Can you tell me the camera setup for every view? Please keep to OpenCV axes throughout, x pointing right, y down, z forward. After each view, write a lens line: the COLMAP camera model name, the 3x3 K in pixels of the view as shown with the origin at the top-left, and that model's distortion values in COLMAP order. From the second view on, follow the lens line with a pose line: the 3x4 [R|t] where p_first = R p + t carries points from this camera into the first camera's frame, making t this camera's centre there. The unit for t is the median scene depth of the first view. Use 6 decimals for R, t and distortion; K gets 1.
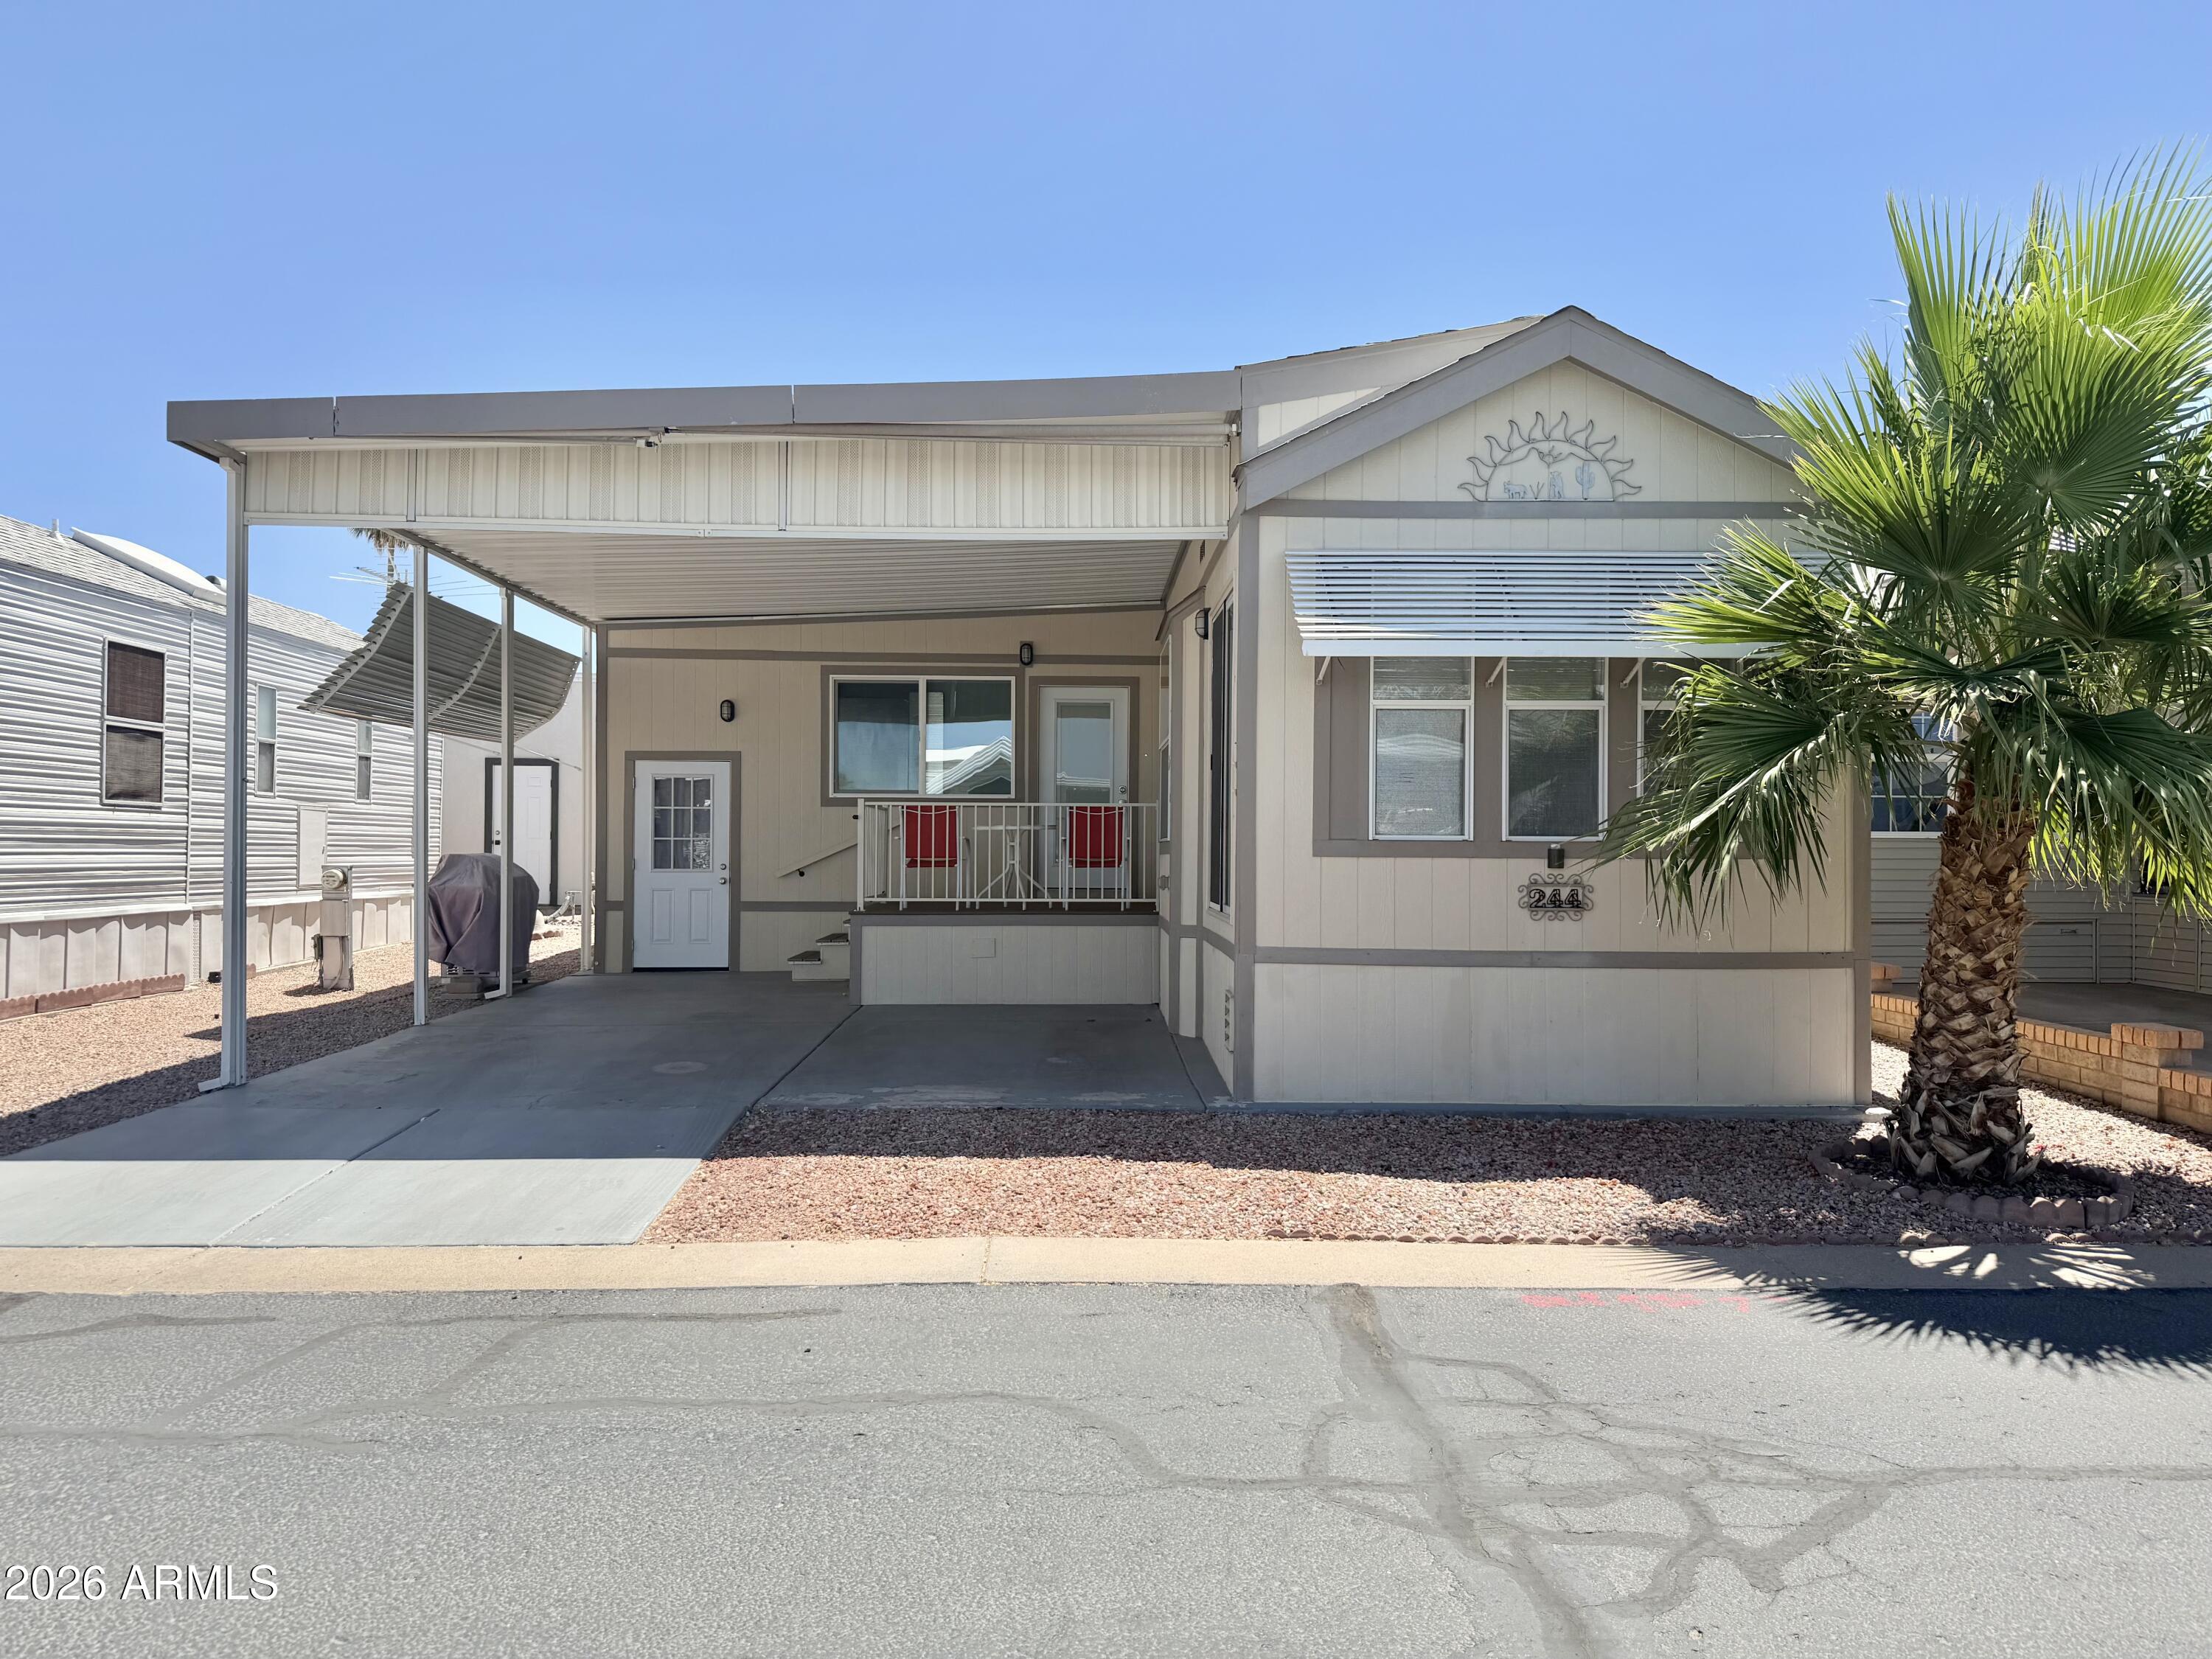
lens RADIAL K [[1501.7, 0, 1159.7], [0, 1501.7, 850.3], [0, 0, 1]] dist [0.048937, -0.045570]
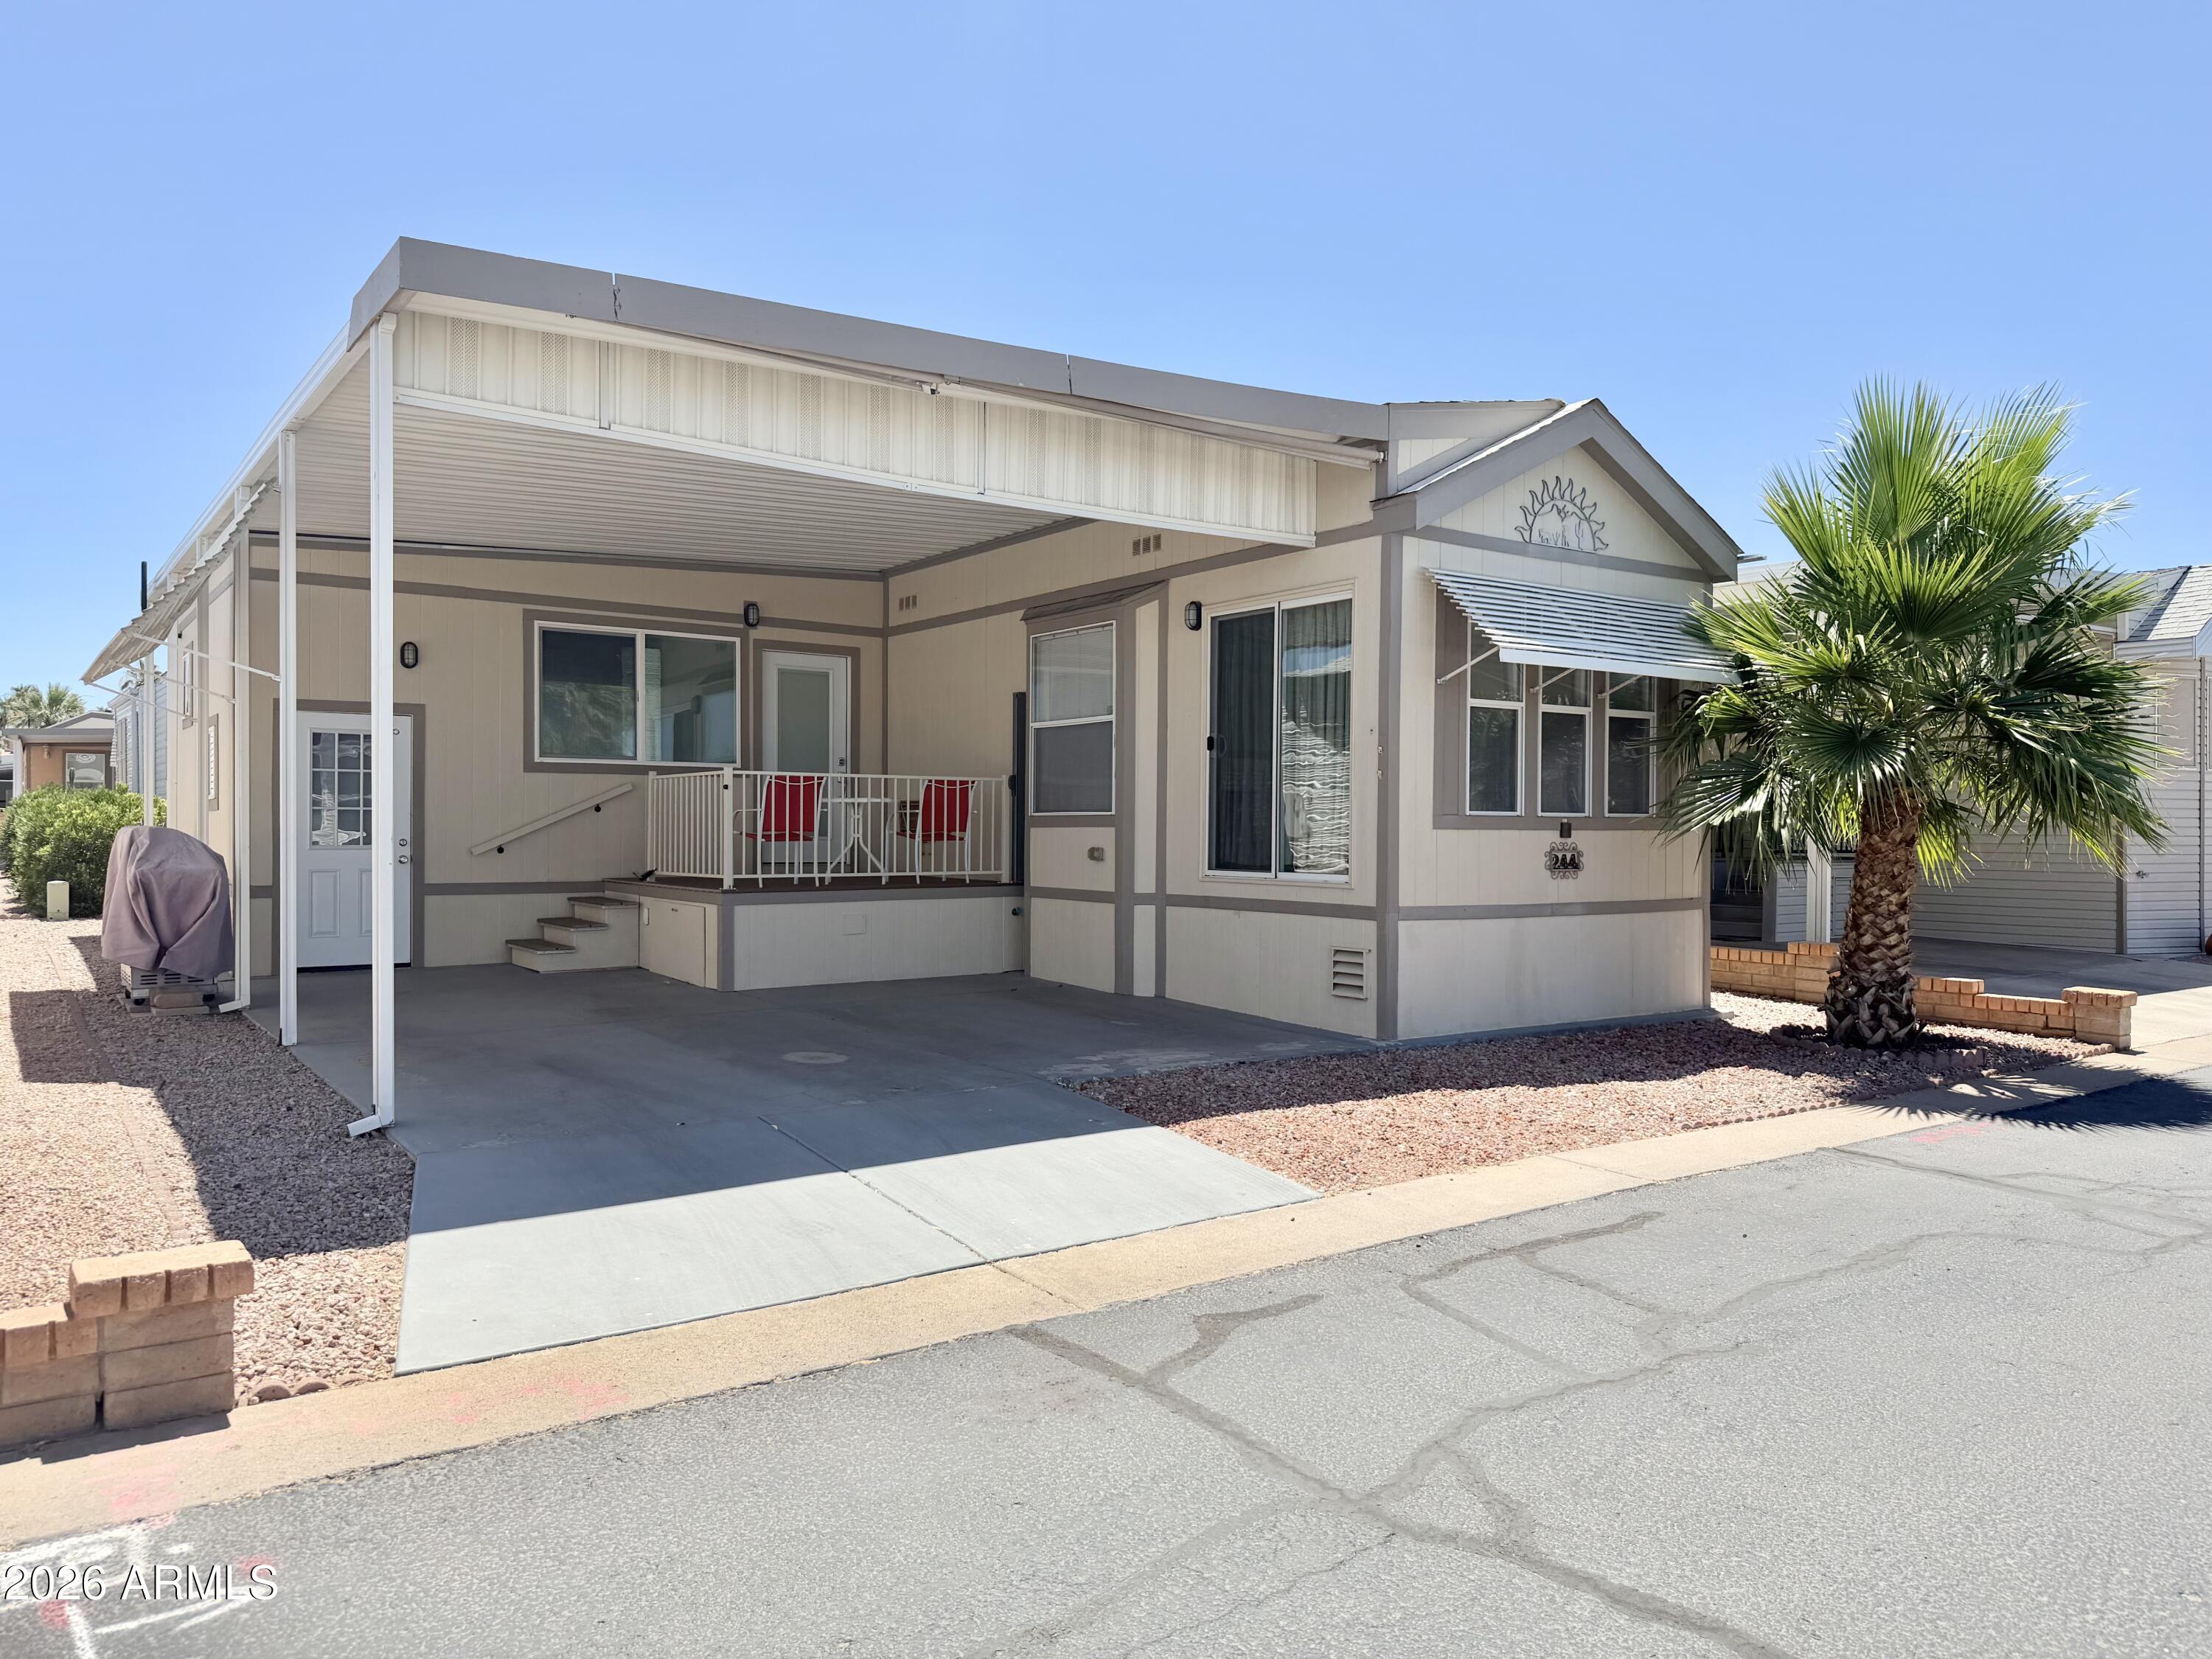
lens RADIAL K [[1501.7, 0, 1105.8], [0, 1501.7, 831.0], [0, 0, 1]] dist [0.048937, -0.045570]
pose [[0.832010, -0.002352, 0.554755, -0.755650], [-0.000887, 0.999984, 0.005570, -0.000484], [-0.554759, -0.005126, 0.831995, 0.155598]]
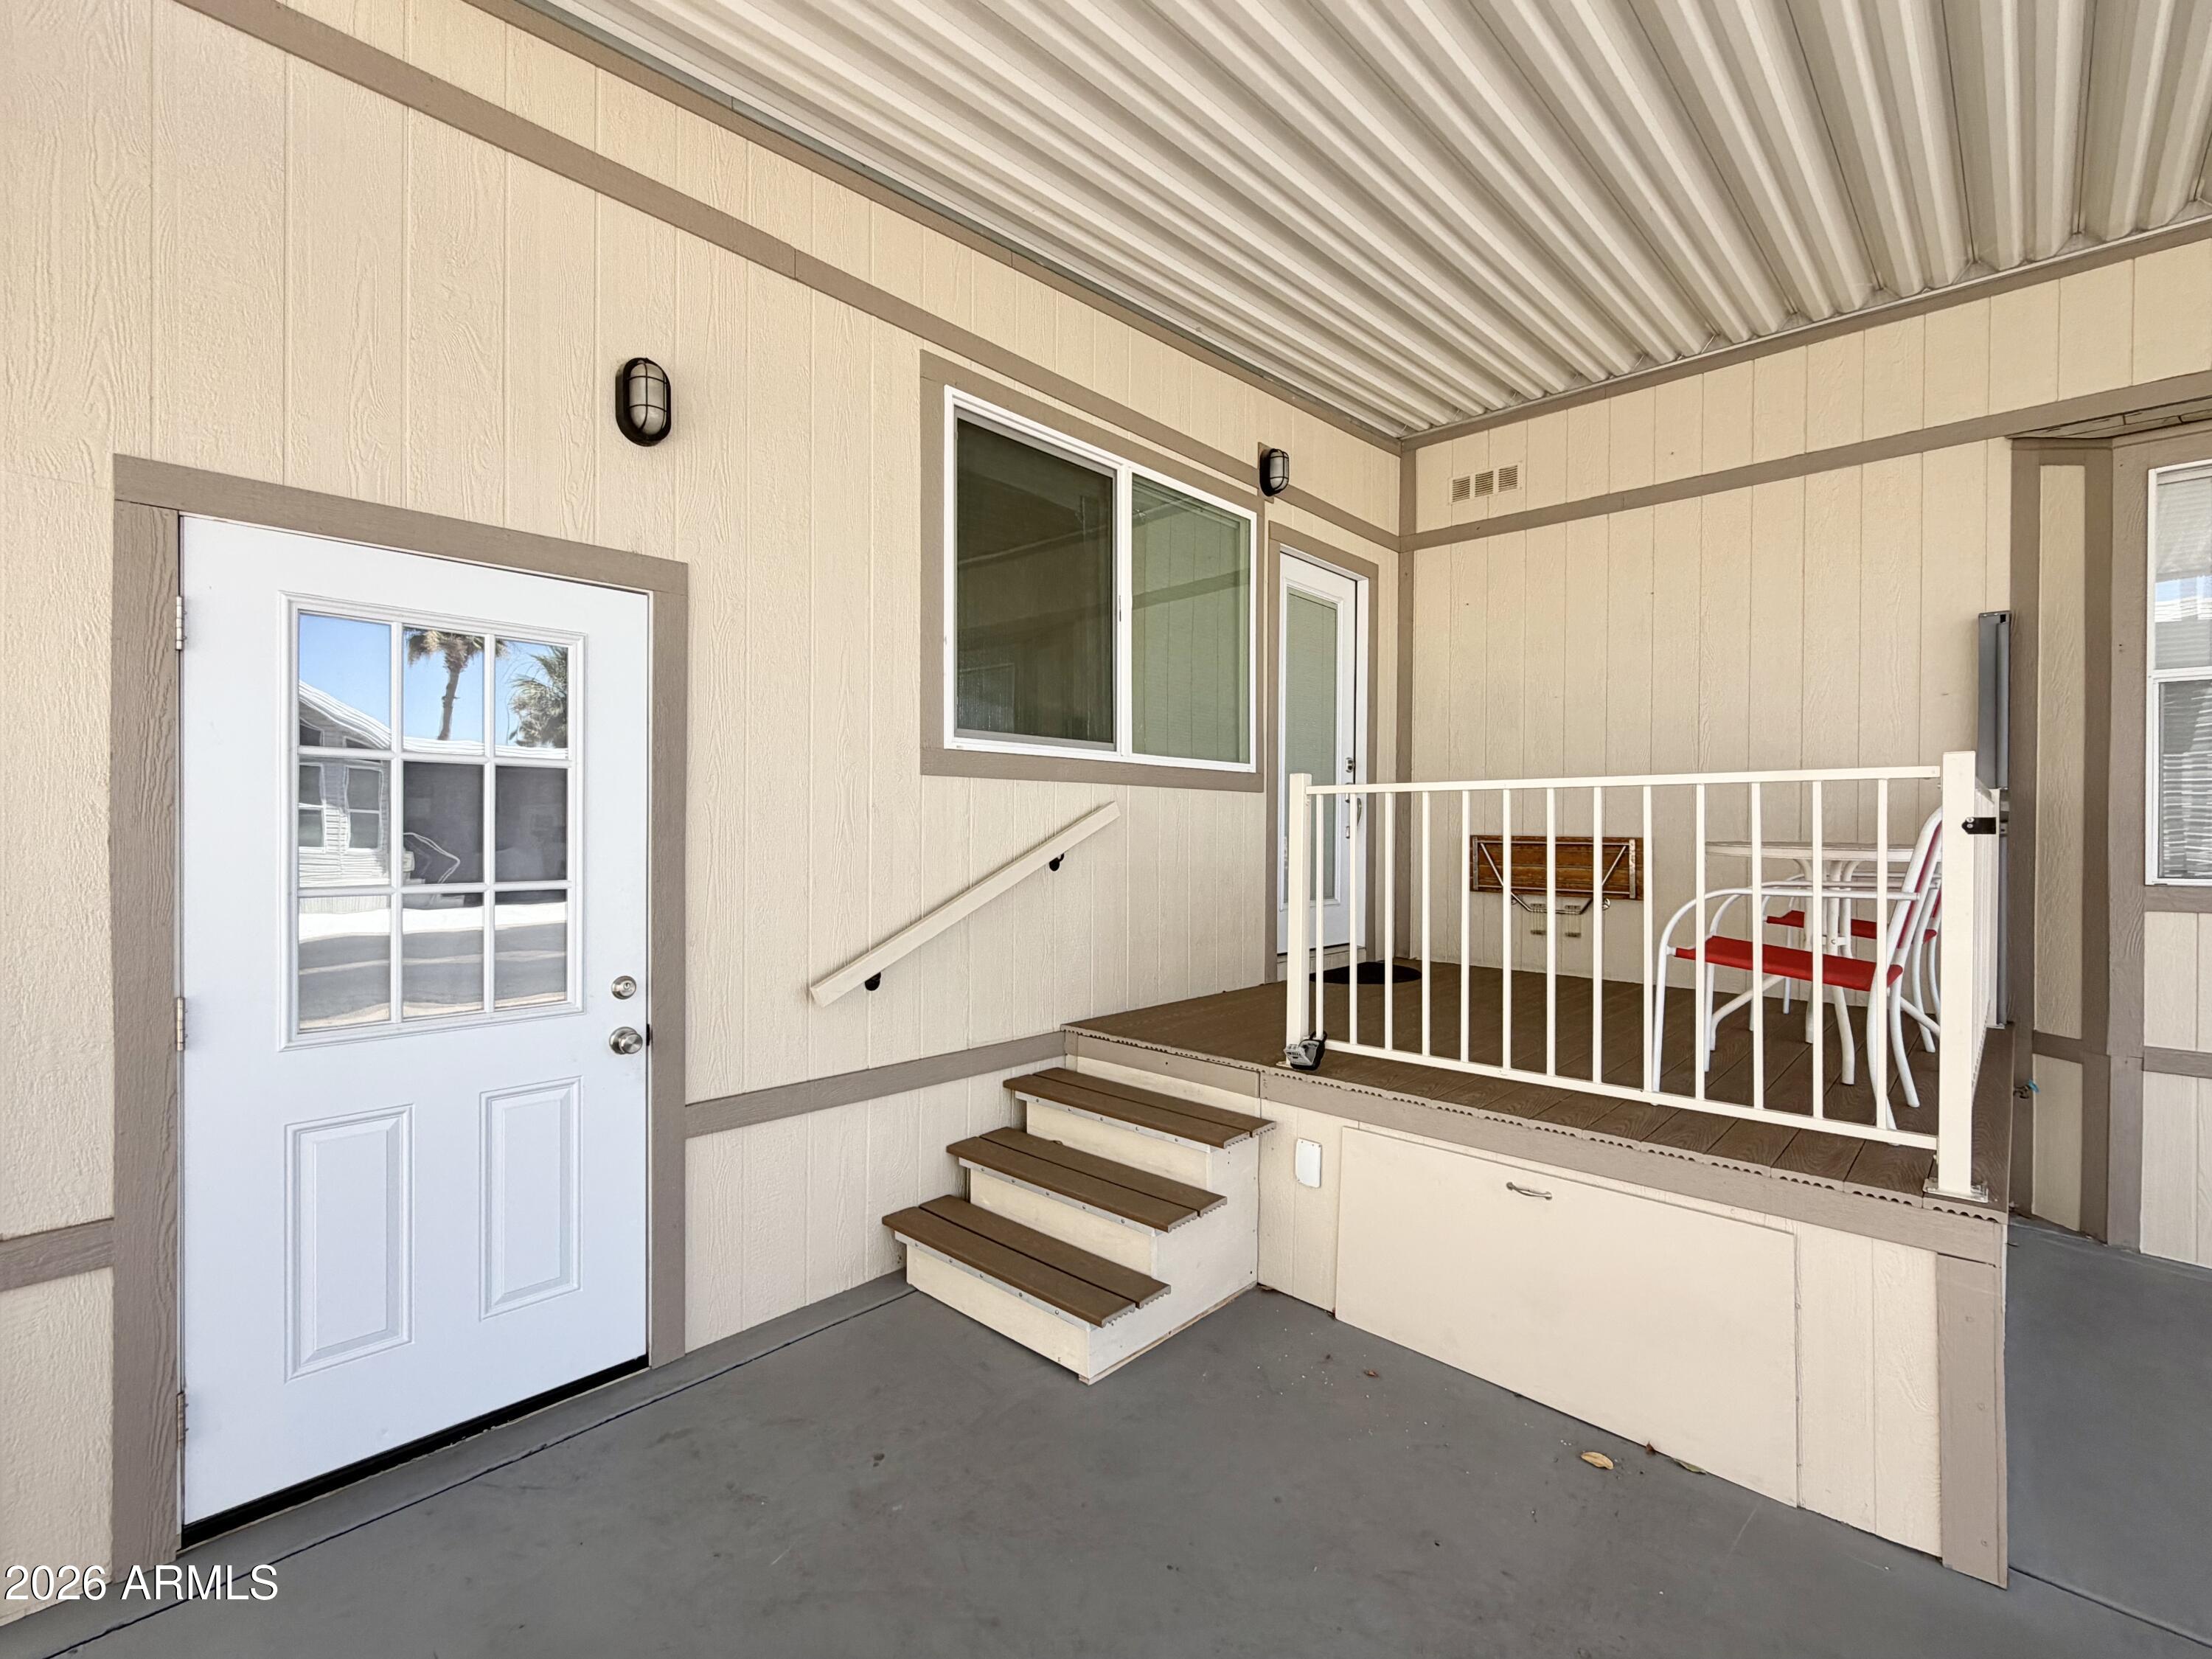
lens RADIAL K [[965.9, 0, 1071.9], [0, 965.9, 837.8], [0, 0, 1]] dist [-0.002042, 0.000621]
pose [[0.721094, -0.008085, 0.692790, -0.615386], [-0.003163, 0.999883, 0.014961, -0.031952], [-0.692830, -0.012980, 0.720984, 1.444418]]
